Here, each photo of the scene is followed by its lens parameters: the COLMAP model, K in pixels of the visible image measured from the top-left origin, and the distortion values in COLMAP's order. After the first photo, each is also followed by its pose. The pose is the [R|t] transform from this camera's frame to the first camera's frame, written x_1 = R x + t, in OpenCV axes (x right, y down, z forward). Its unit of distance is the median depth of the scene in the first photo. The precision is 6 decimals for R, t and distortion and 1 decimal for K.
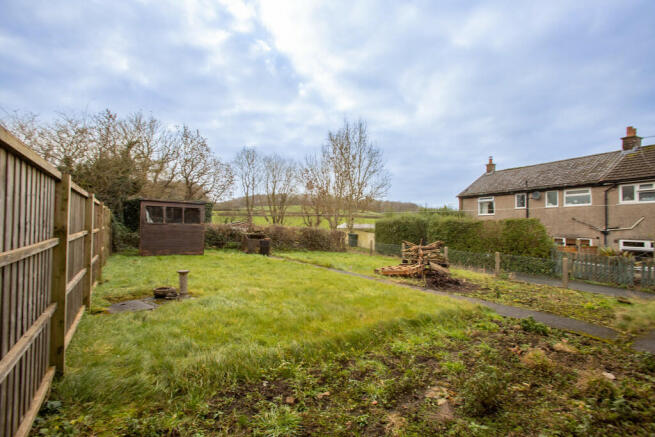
lens RADIAL K [[300.5, 0, 328.0], [0, 300.5, 218.4], [0, 0, 1]] dist [-0.050311, 0.021957]
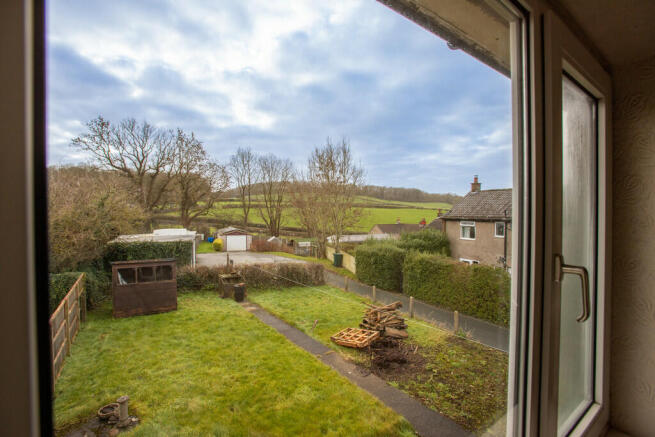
lens RADIAL K [[300.5, 0, 328.4], [0, 300.5, 219.7], [0, 0, 1]] dist [-0.050311, 0.021957]
pose [[0.999809, -0.012523, -0.014988, 0.073282], [0.013299, 0.998514, 0.052855, -0.130049], [0.014304, -0.053044, 0.998490, -0.008905]]
